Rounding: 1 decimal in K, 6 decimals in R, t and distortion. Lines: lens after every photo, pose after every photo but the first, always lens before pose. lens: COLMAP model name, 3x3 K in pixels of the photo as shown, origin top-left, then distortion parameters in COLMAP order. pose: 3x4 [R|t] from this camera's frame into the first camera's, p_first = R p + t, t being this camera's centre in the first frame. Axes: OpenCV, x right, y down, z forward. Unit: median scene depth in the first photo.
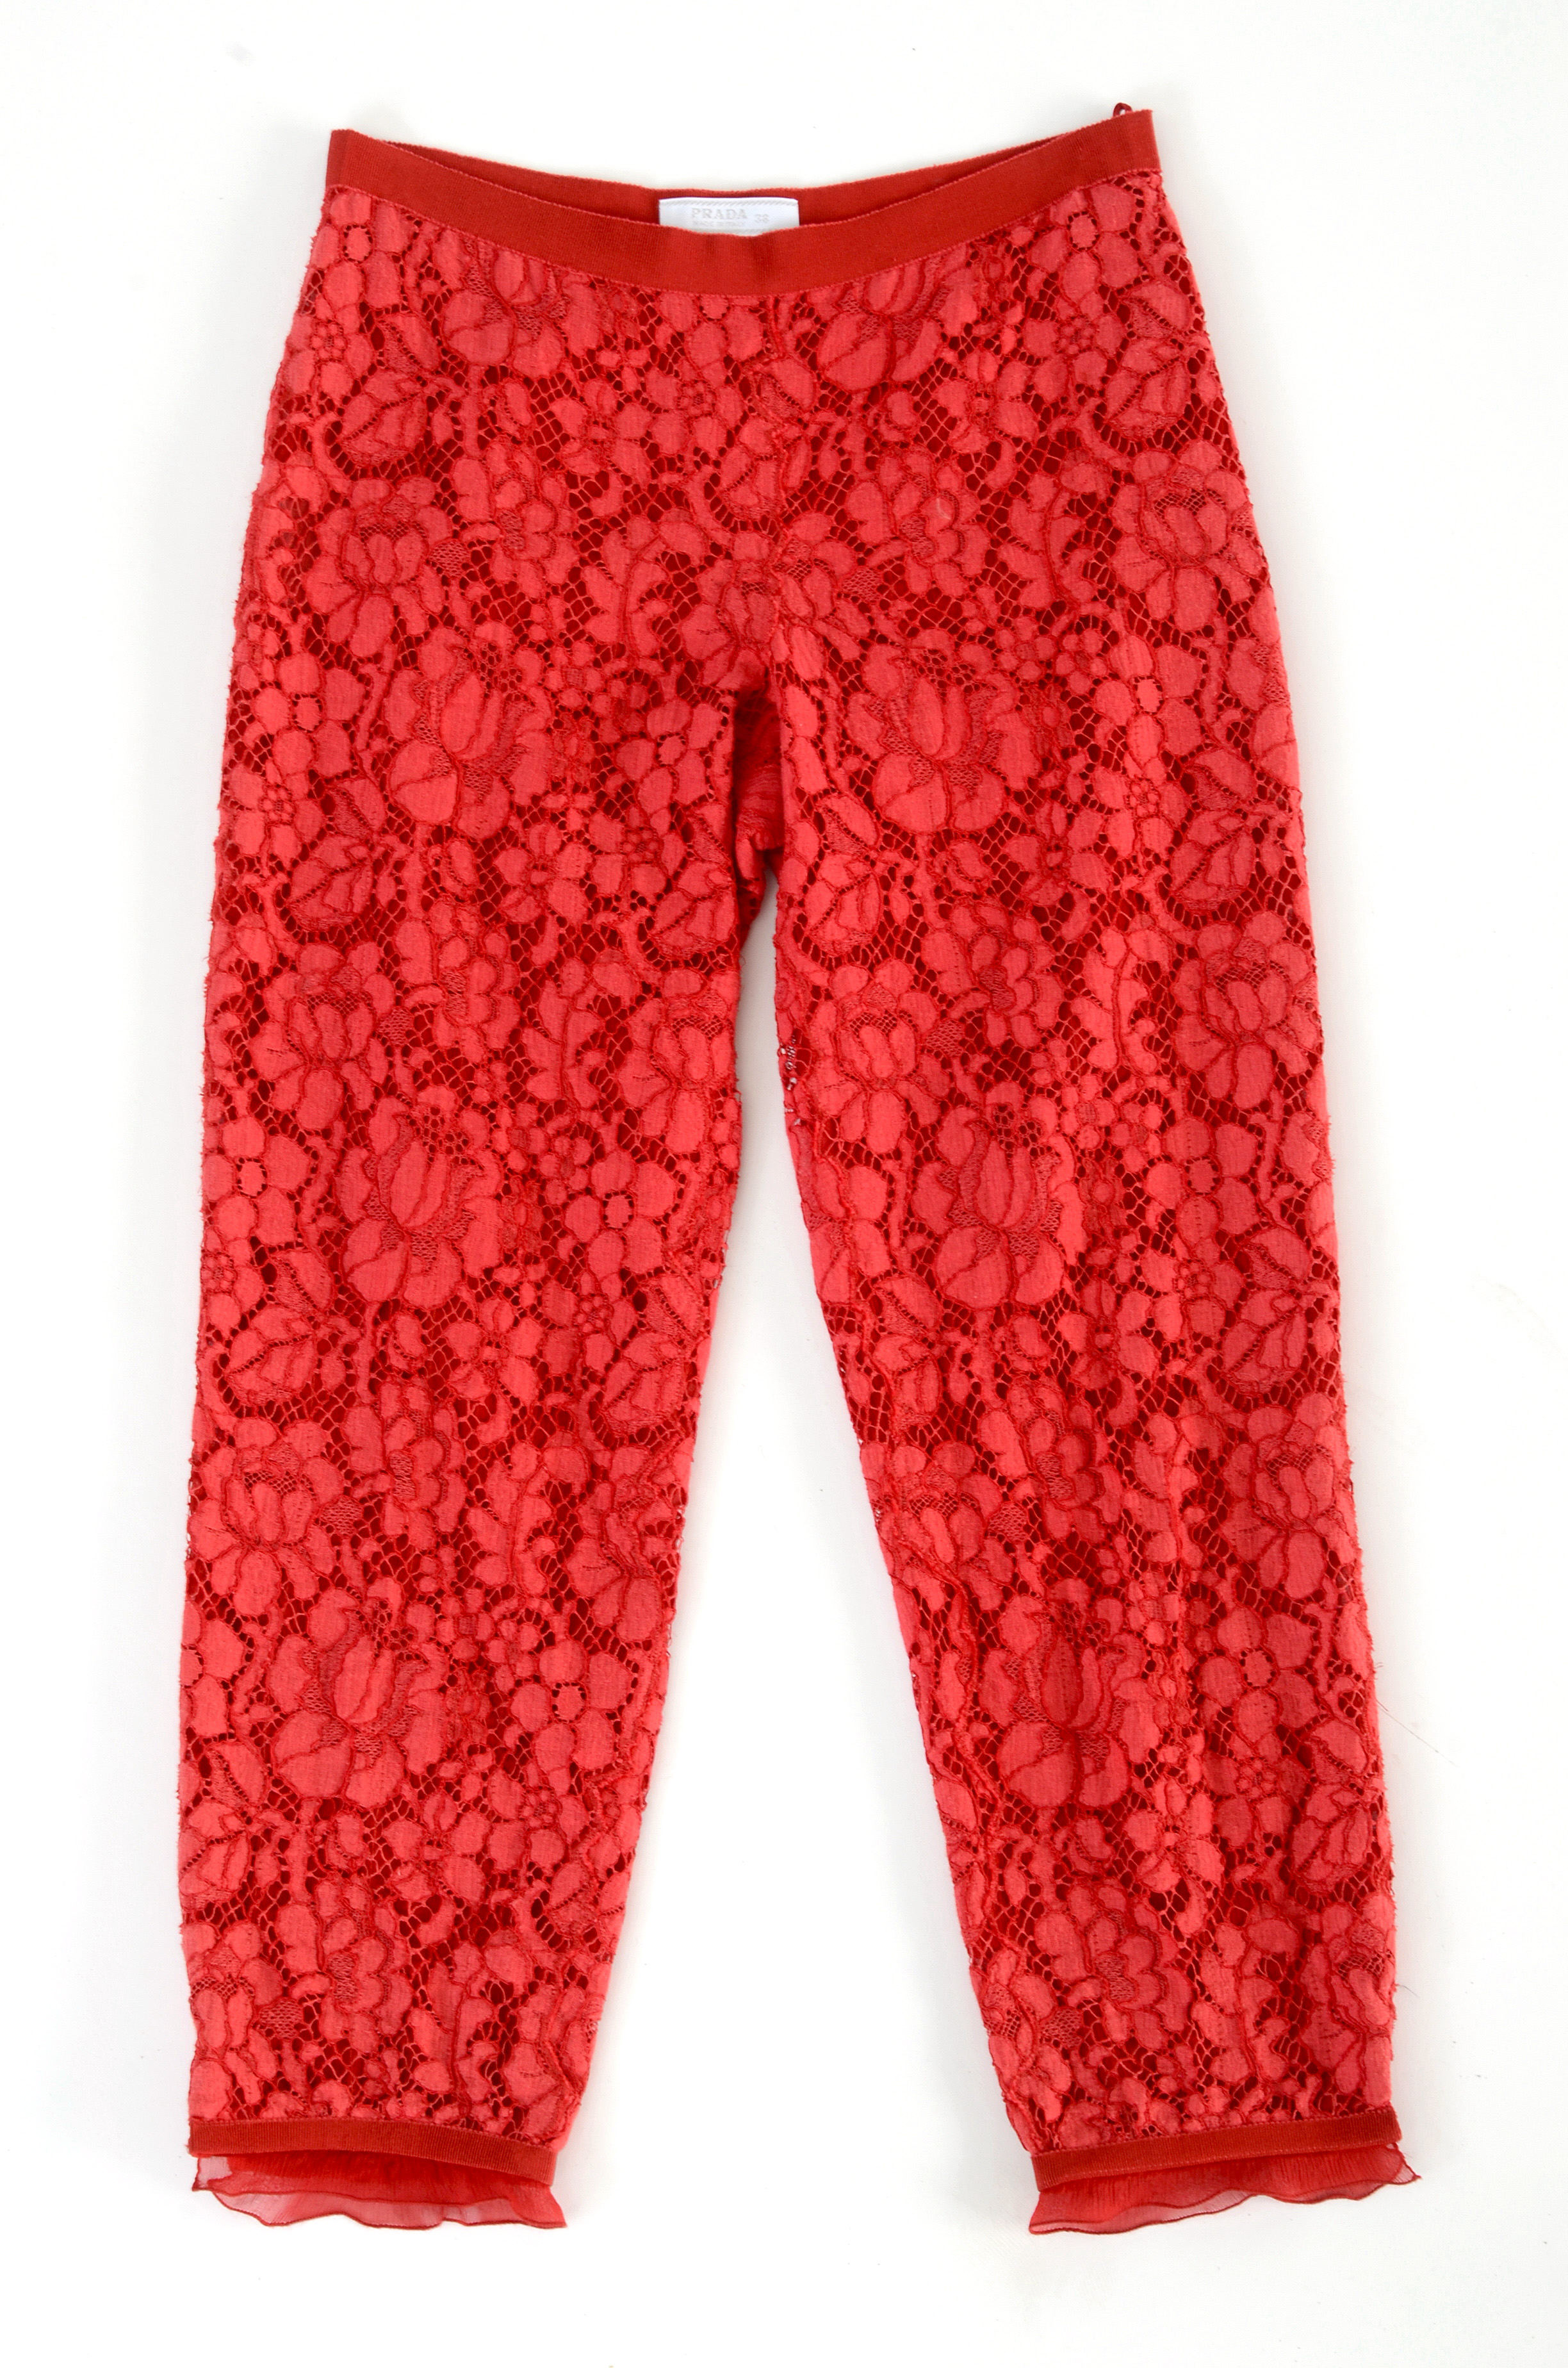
lens RADIAL K [[4787.1, 0, 784.0], [0, 4787.1, 1184.0], [0, 0, 1]] dist [0.332630, 0.298467]
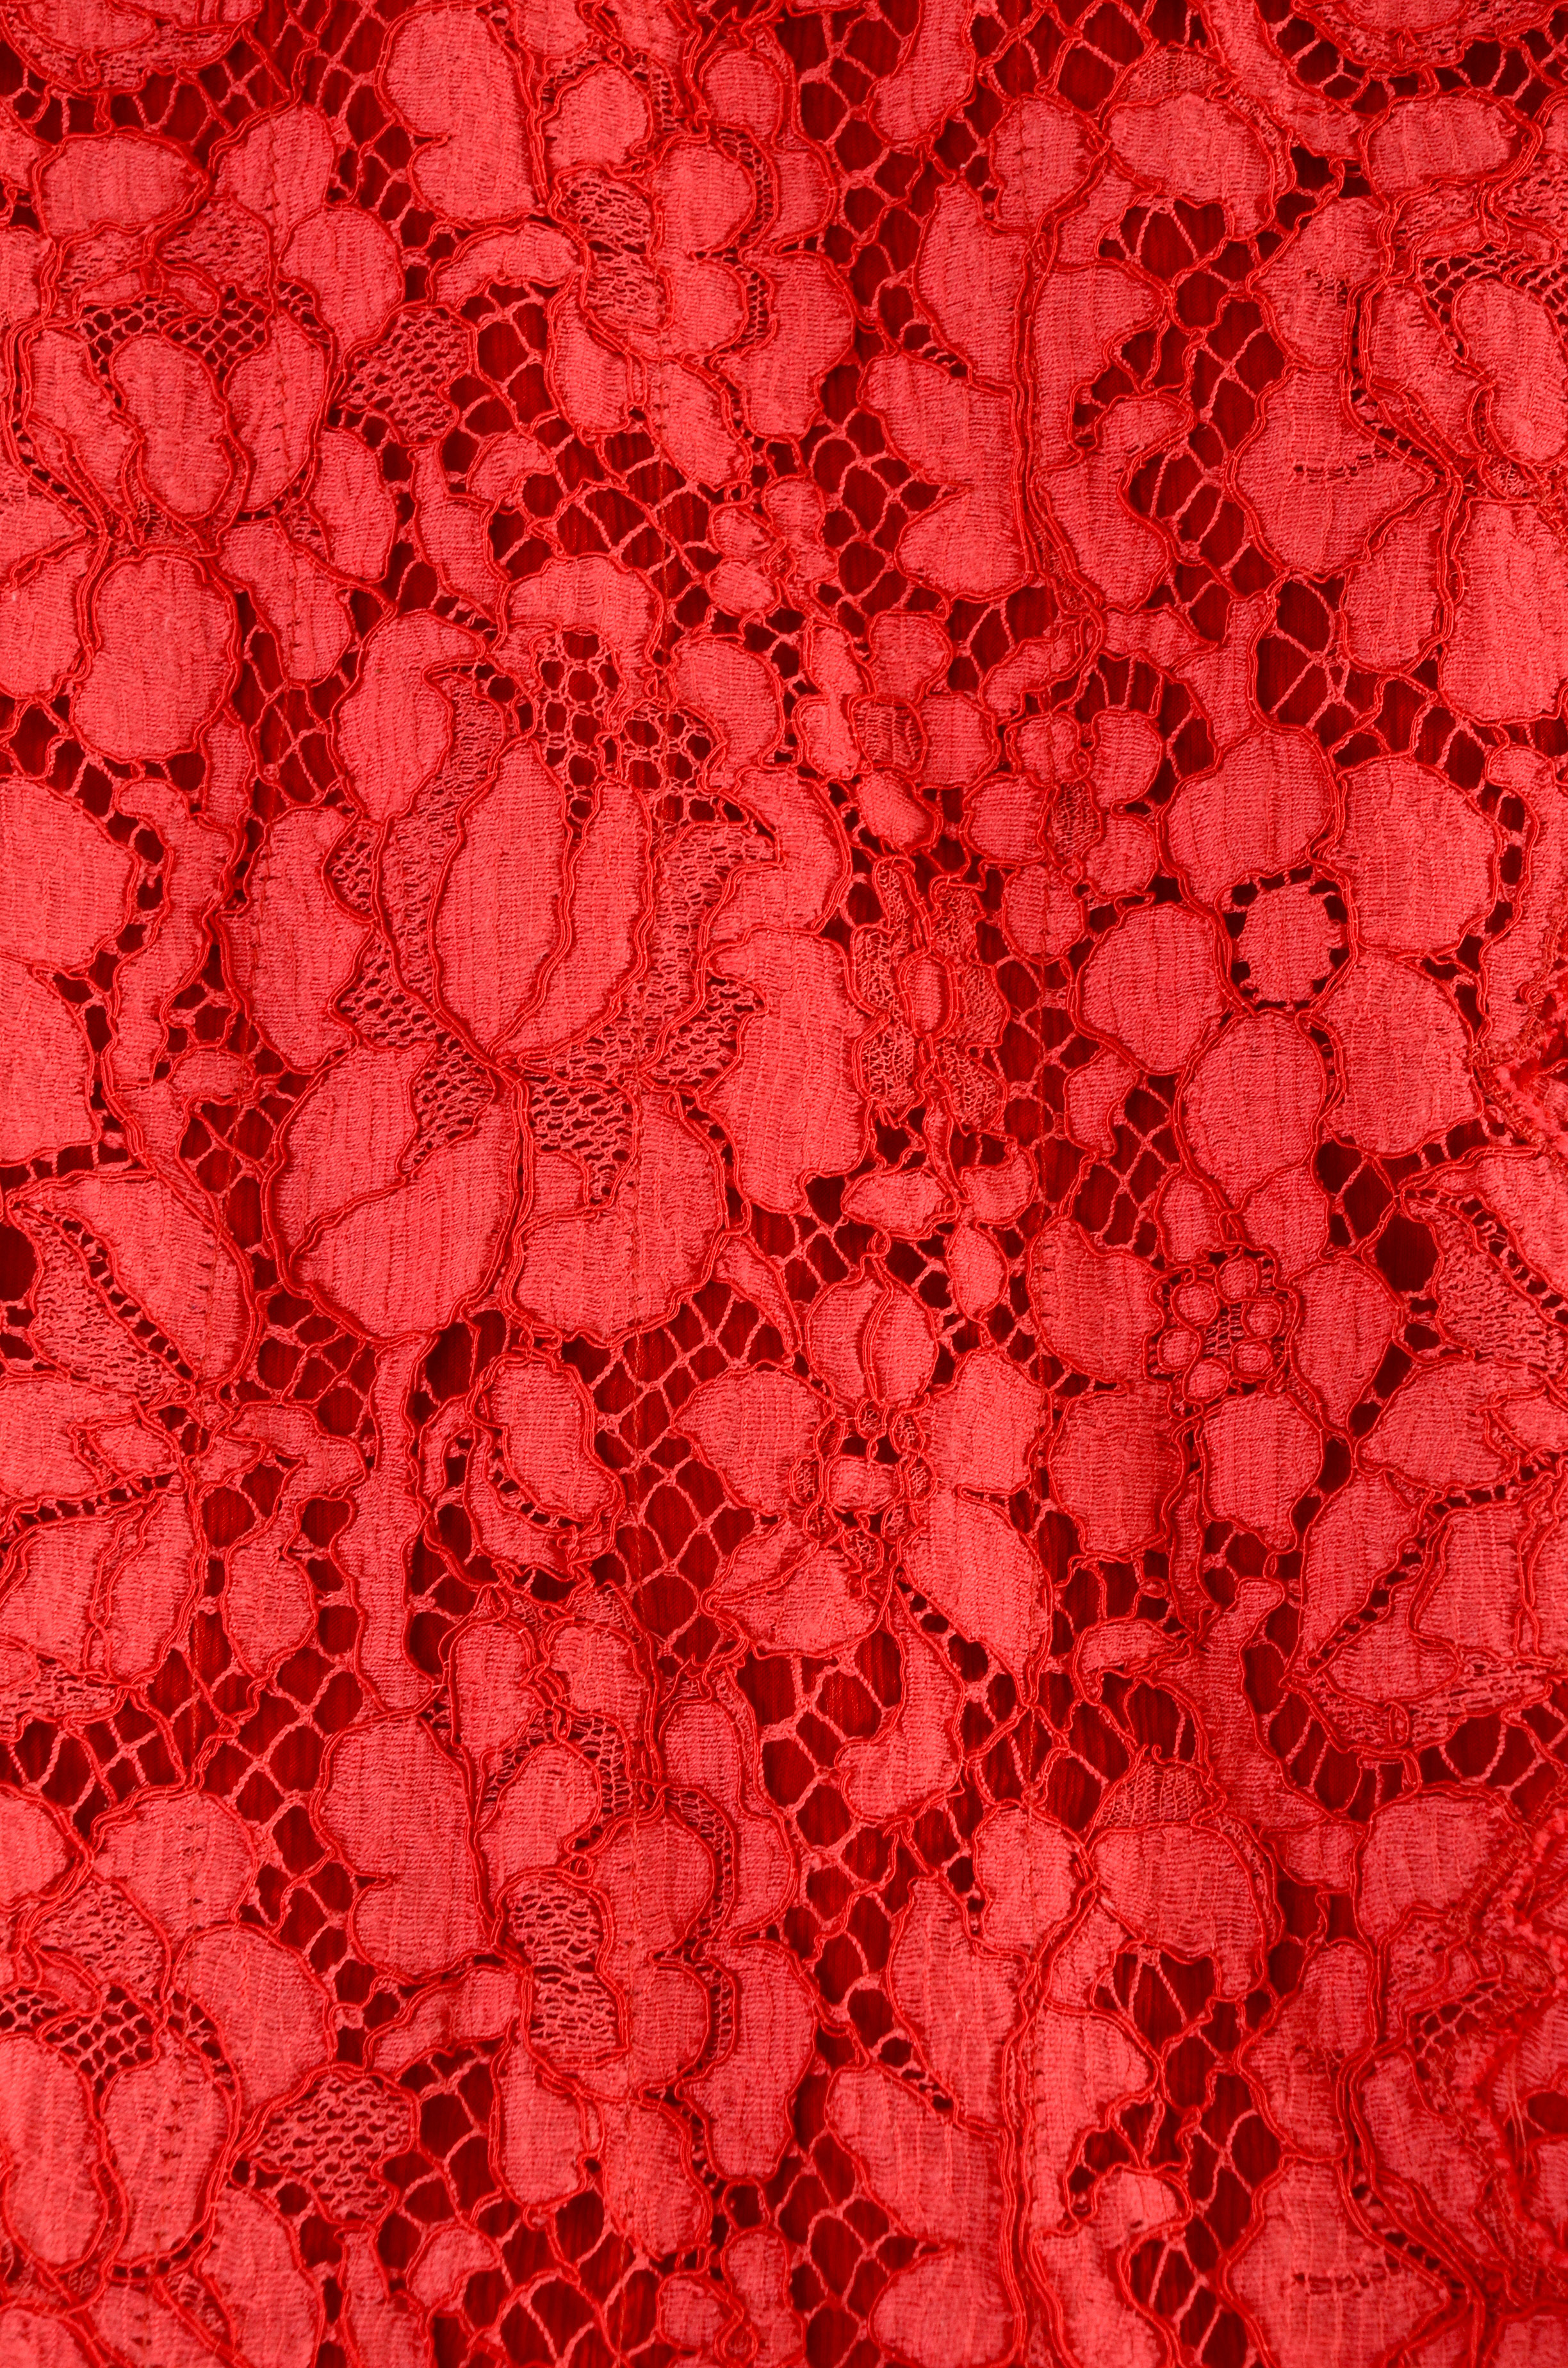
lens RADIAL K [[6951.6, 0, 784.0], [0, 6951.6, 1184.0], [0, 0, 1]] dist [0.544284, 0.975860]
pose [[0.997498, -0.066321, 0.024487, -0.073659], [0.069268, 0.986125, -0.150862, 0.076547], [-0.014142, 0.152181, 0.988251, 0.617328]]
